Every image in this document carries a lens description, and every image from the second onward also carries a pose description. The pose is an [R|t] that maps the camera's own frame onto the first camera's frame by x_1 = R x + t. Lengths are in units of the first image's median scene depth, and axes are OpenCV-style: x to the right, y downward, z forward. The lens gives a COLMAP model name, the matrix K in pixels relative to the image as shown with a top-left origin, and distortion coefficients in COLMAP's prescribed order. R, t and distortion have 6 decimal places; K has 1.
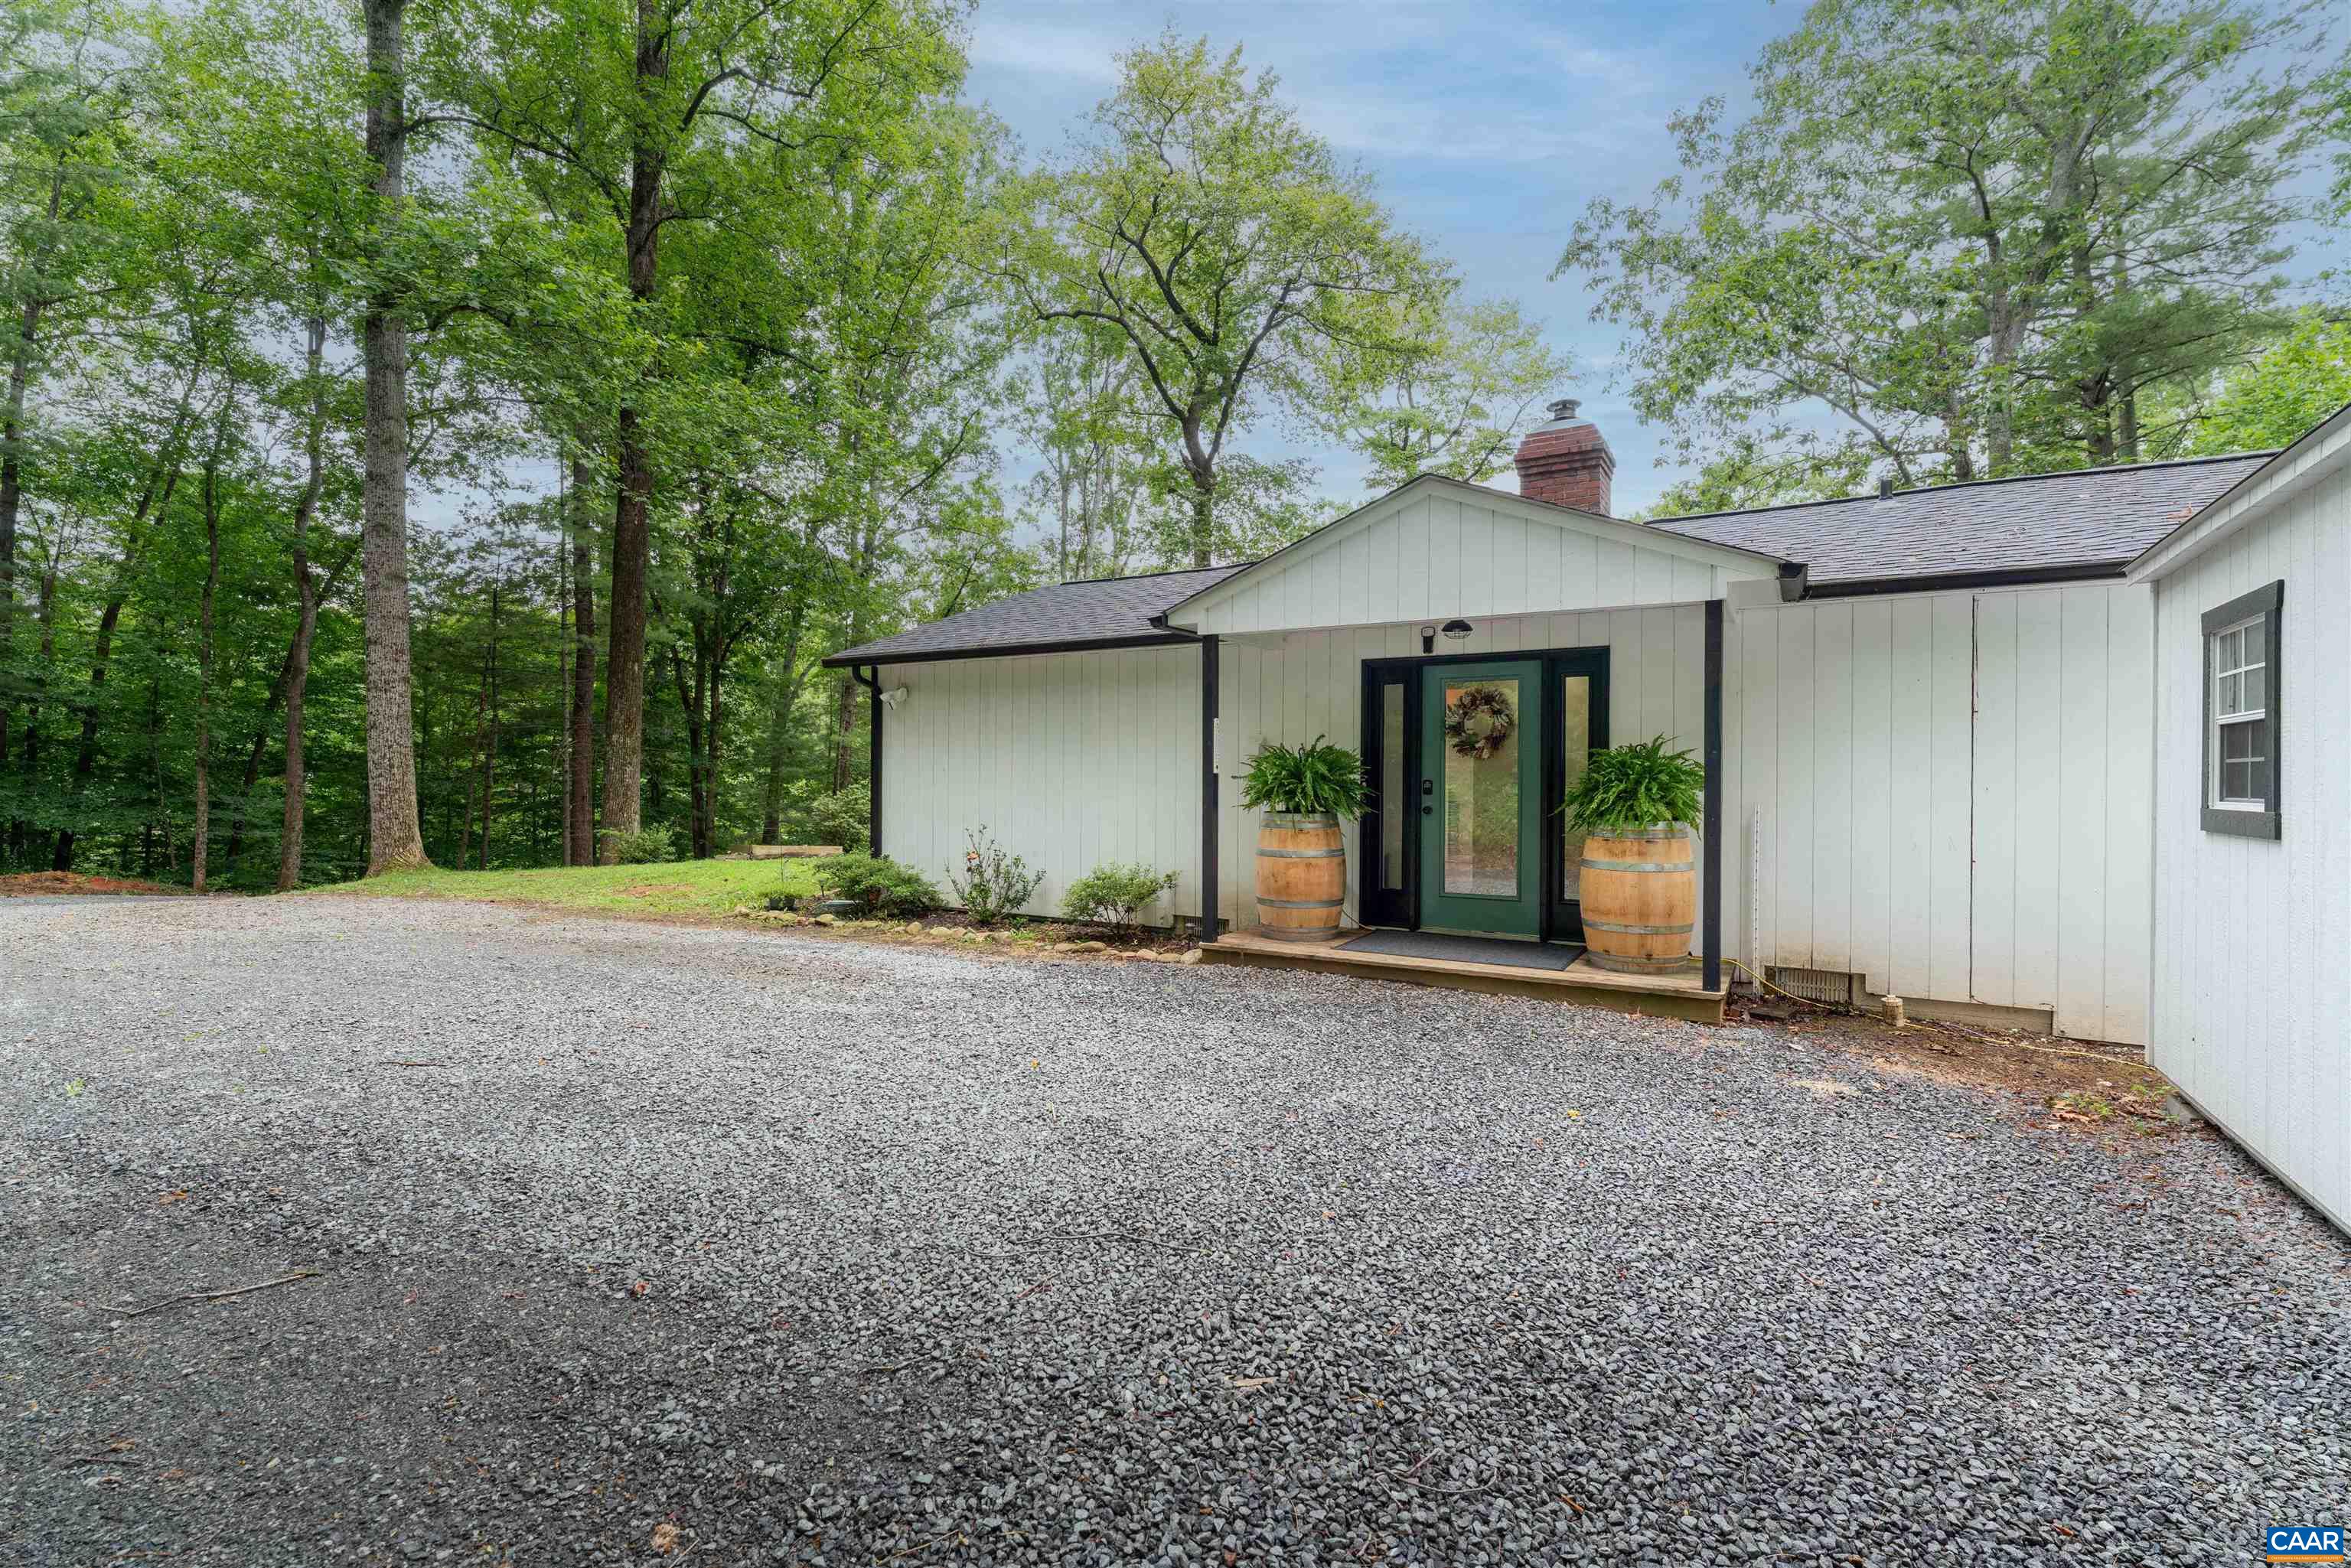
lens RADIAL K [[1055.2, 0, 1175.5], [0, 1055.2, 784.0], [0, 0, 1]] dist [0.014927, 0.000091]
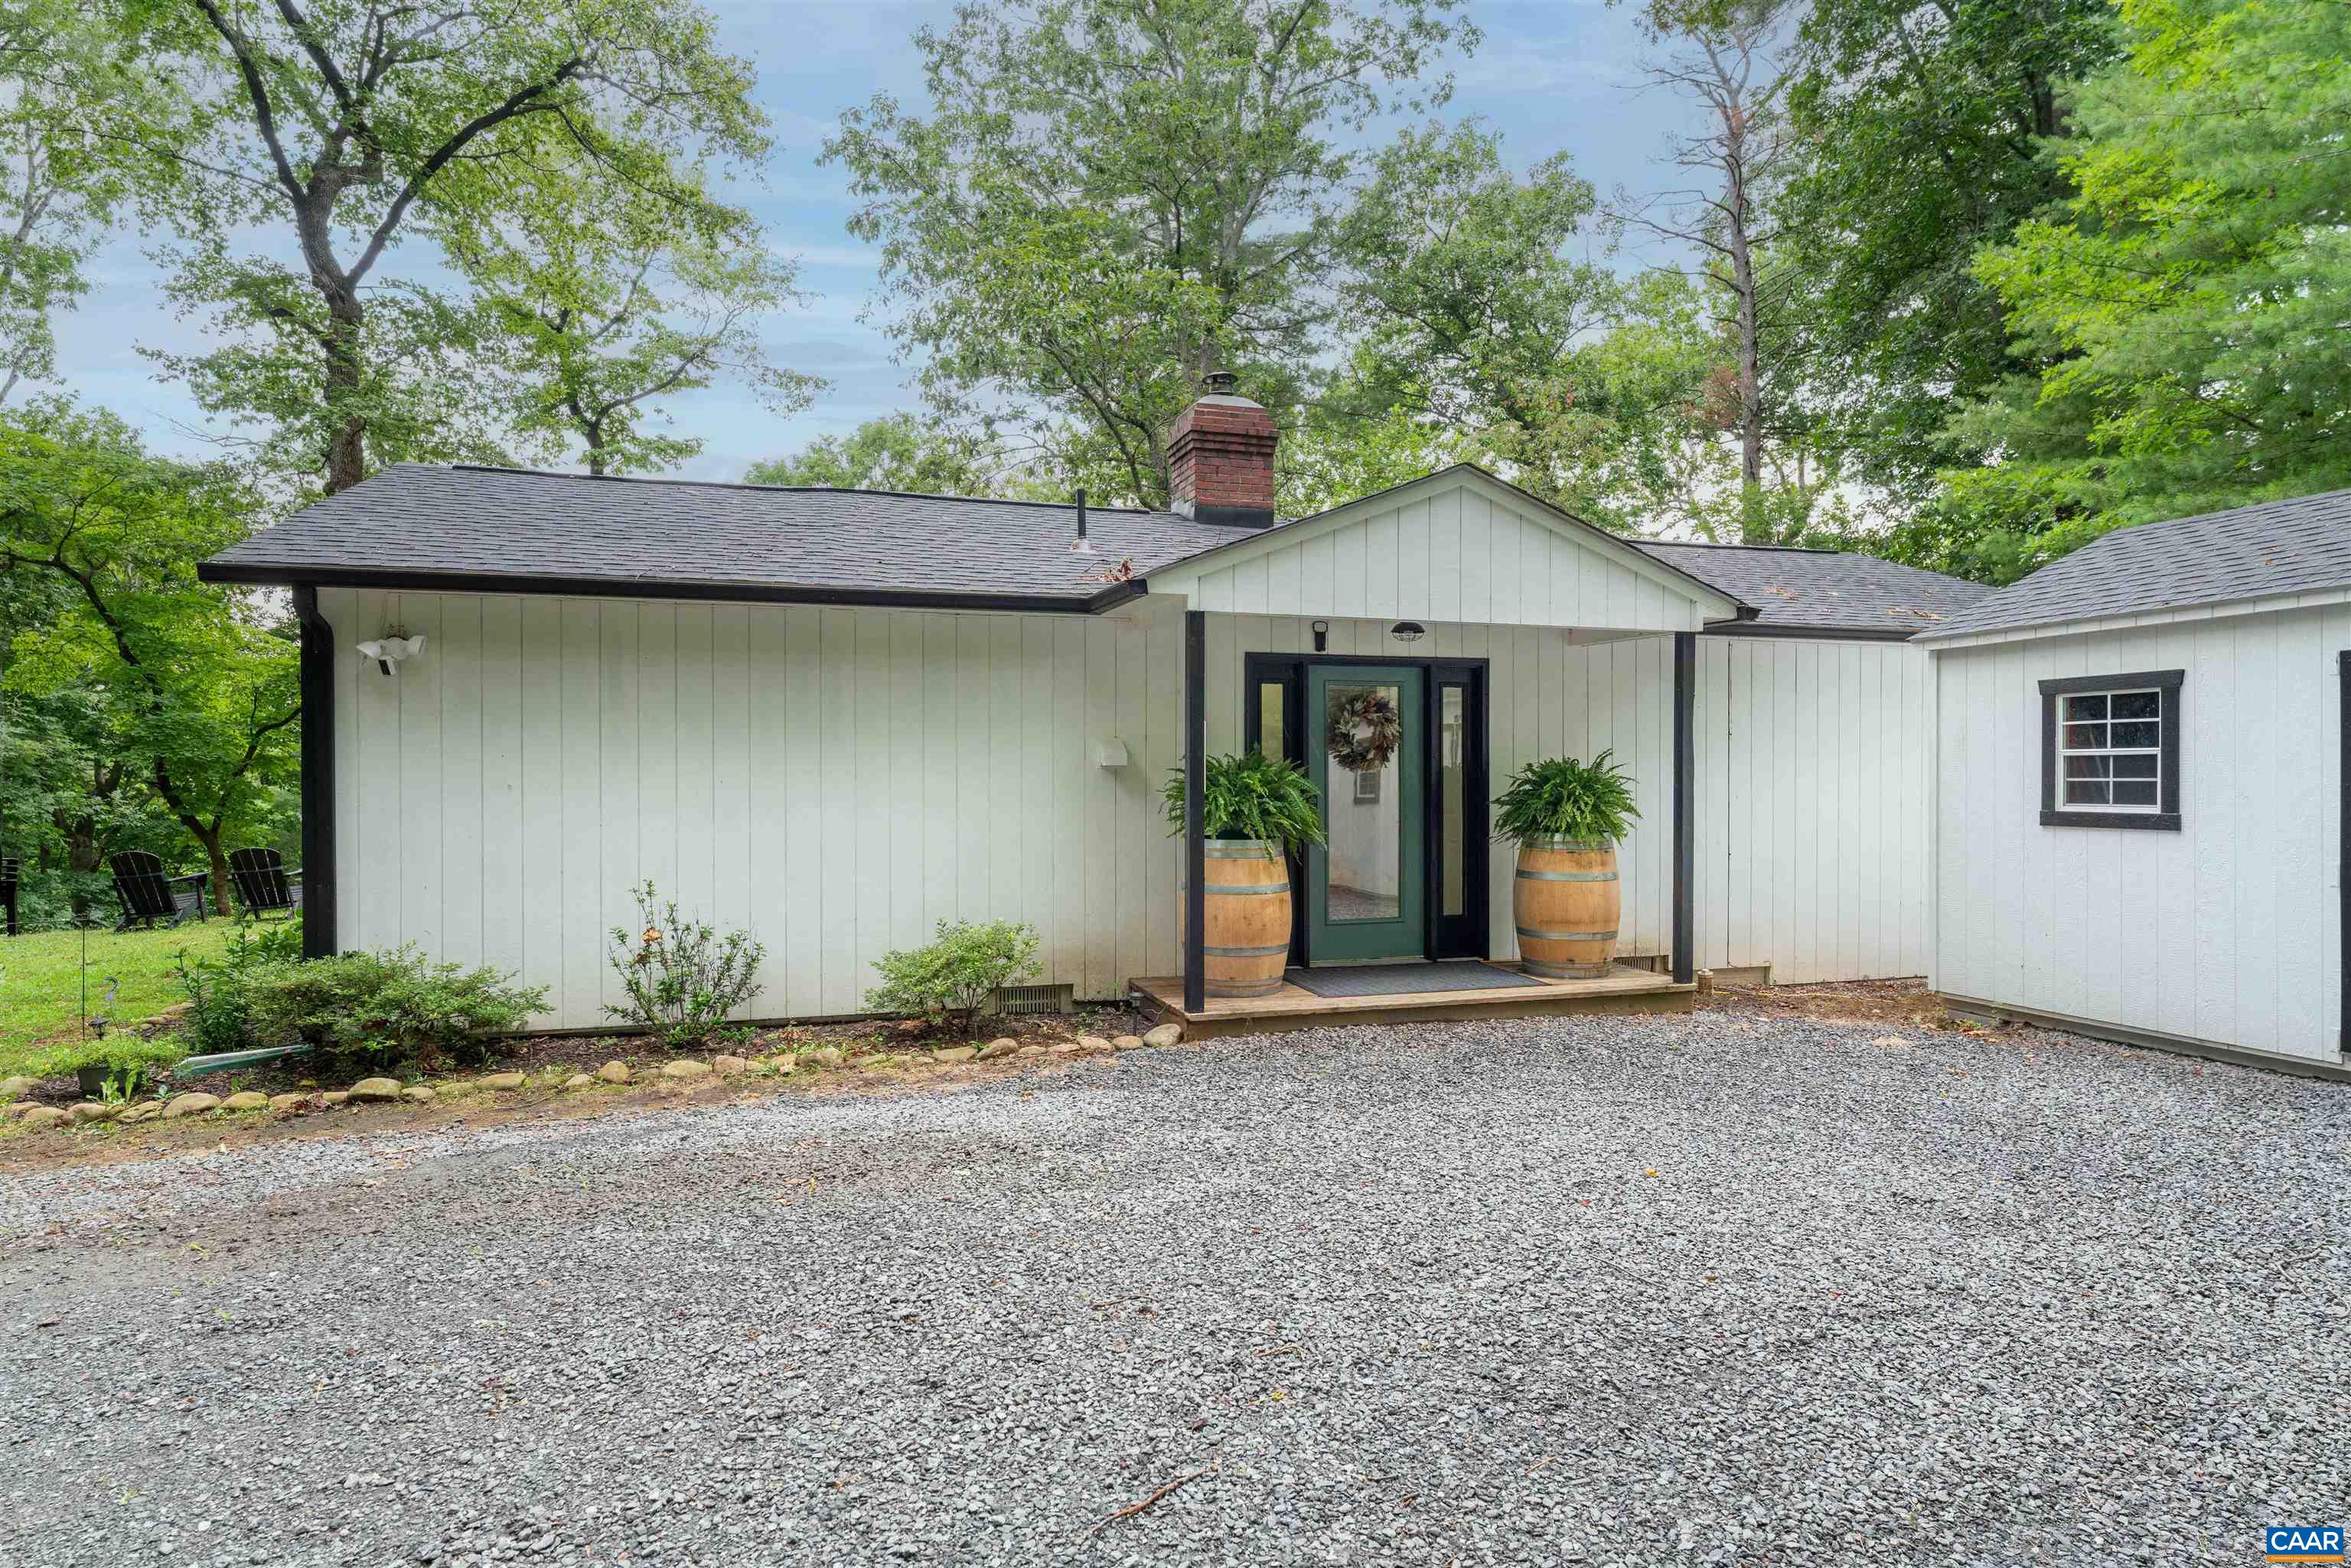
lens RADIAL K [[1310.0, 0, 1175.5], [0, 1310.0, 784.0], [0, 0, 1]] dist [0.003433, -0.000629]
pose [[0.666273, -0.010531, 0.745634, -0.668714], [0.010799, 0.999932, 0.004472, -0.019446], [-0.745630, 0.005073, 0.666341, 0.367078]]
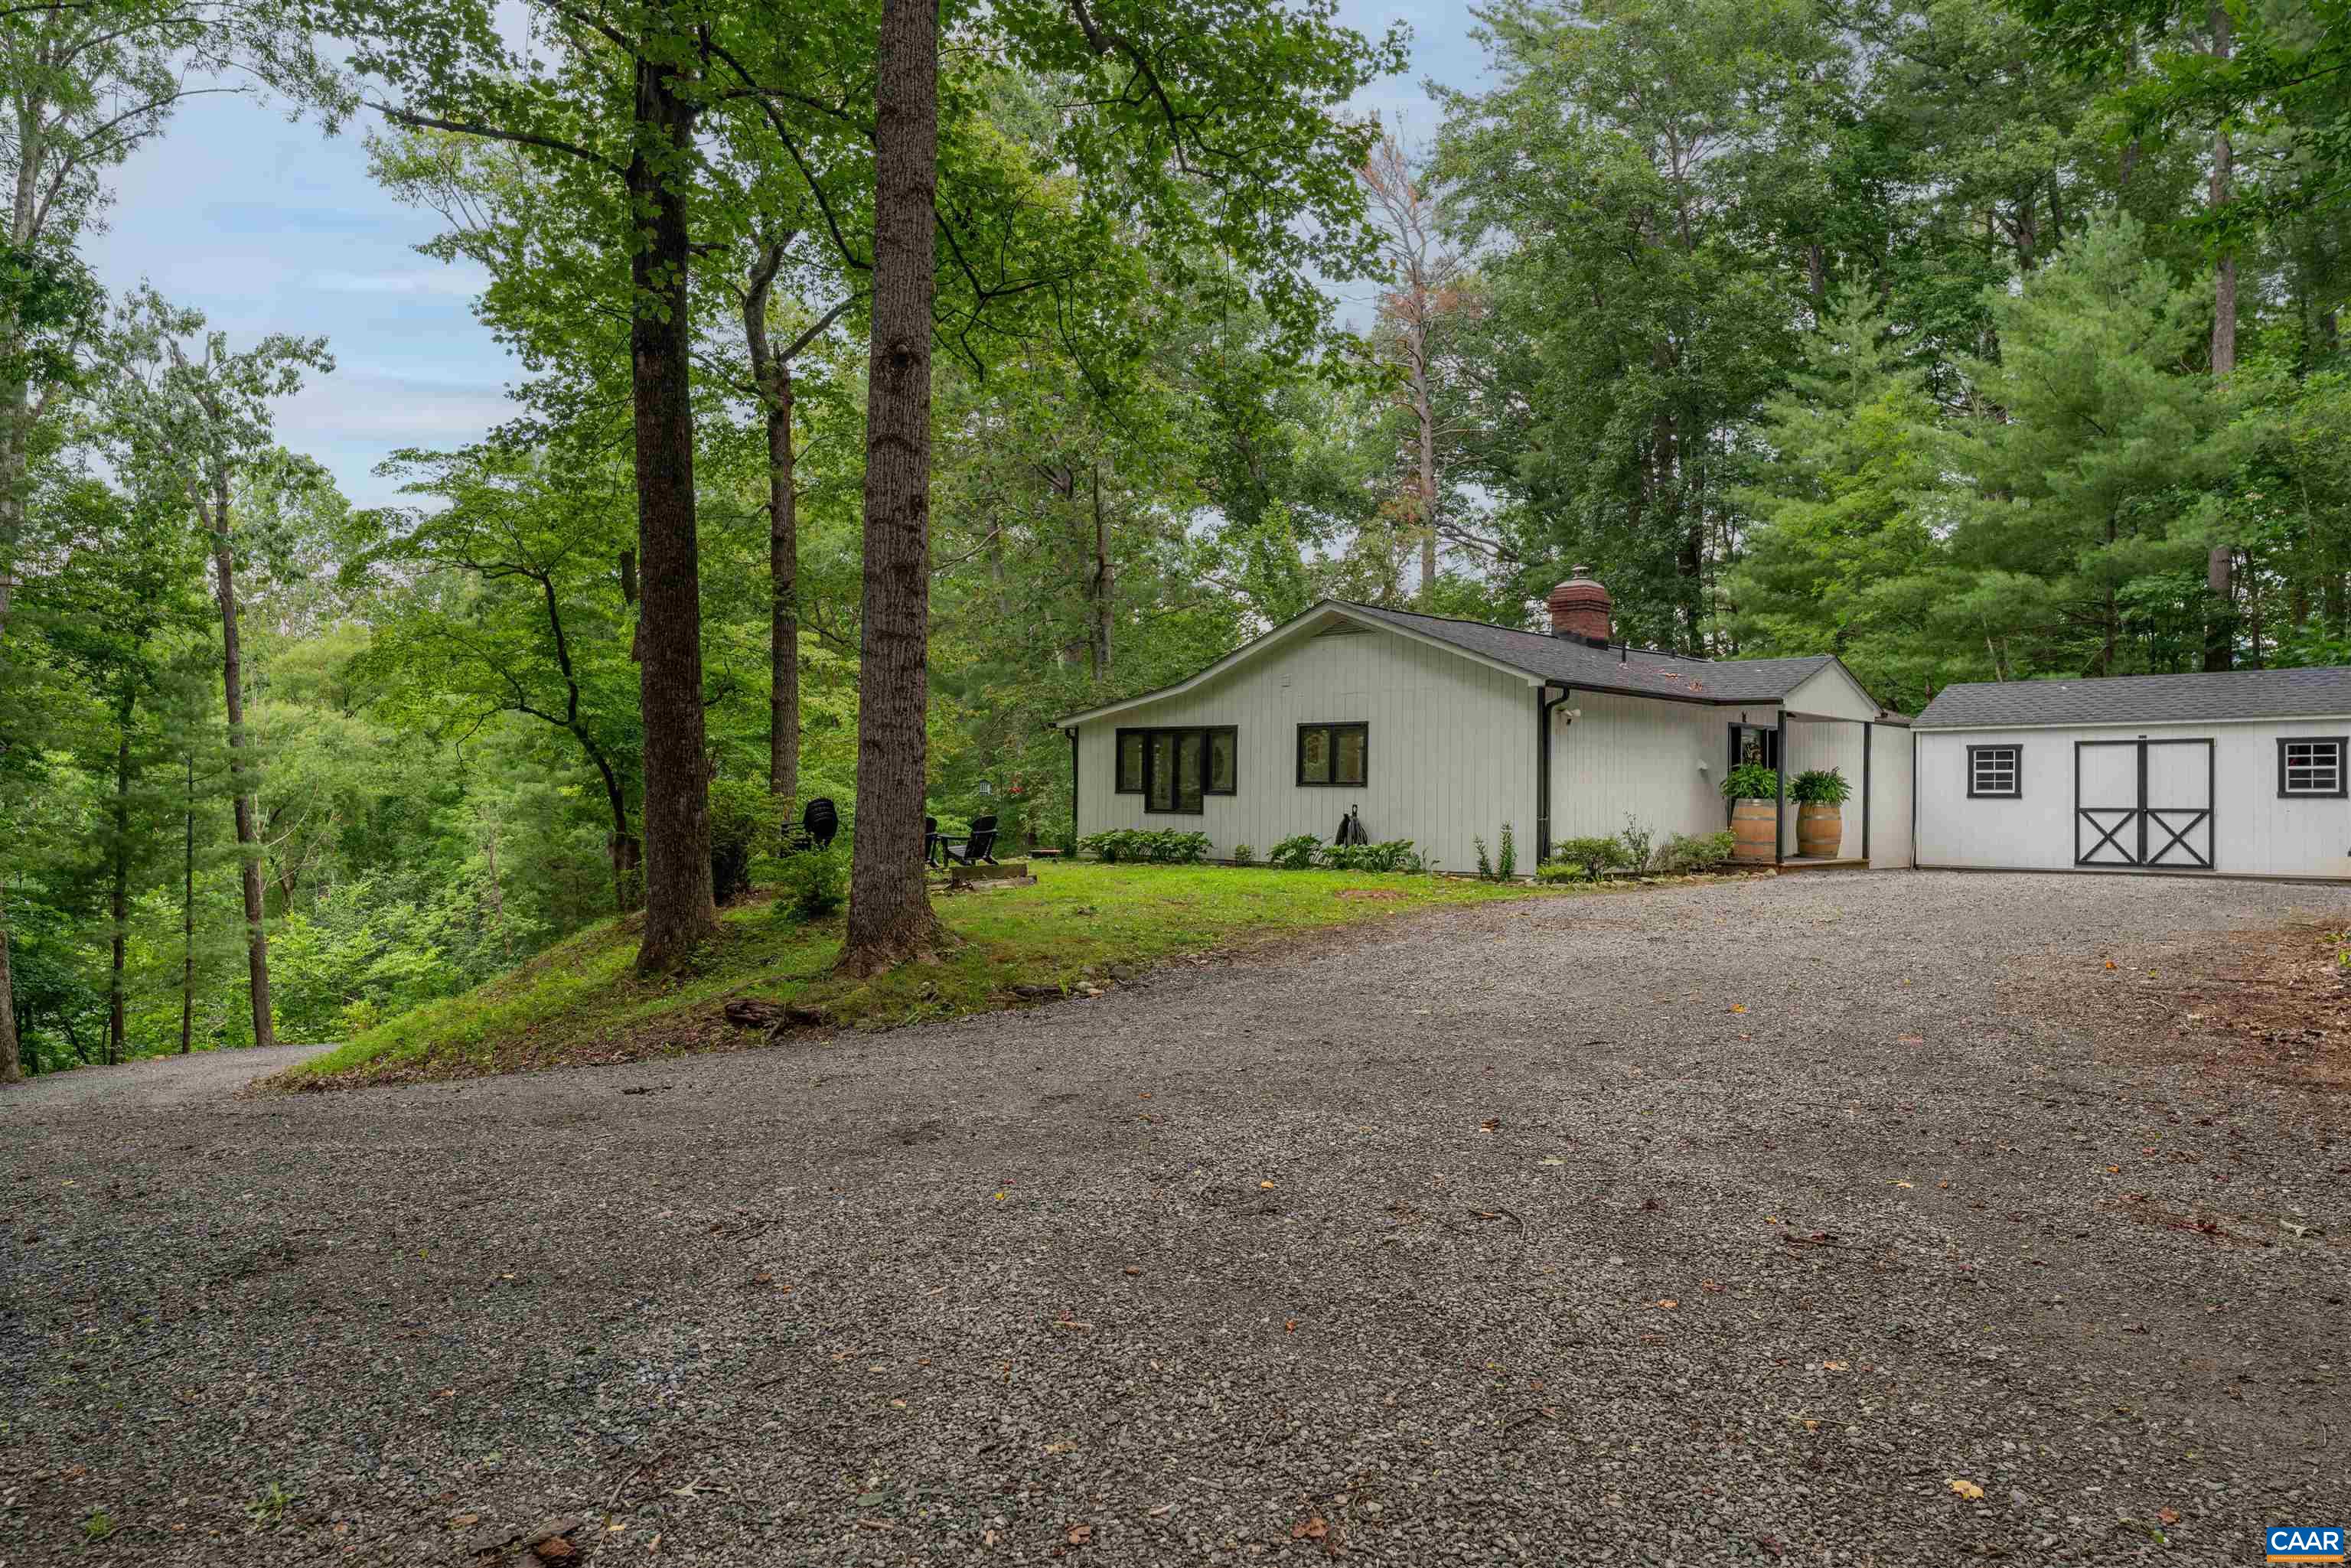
lens RADIAL K [[1514.2, 0, 1214.6], [0, 1514.2, 796.9], [0, 0, 1]] dist [0.002291, 0.001905]
pose [[0.226759, 0.003423, 0.973945, -2.933023], [-0.001146, 0.999994, -0.003247, 0.033443], [-0.973950, -0.000380, 0.226762, 1.359836]]
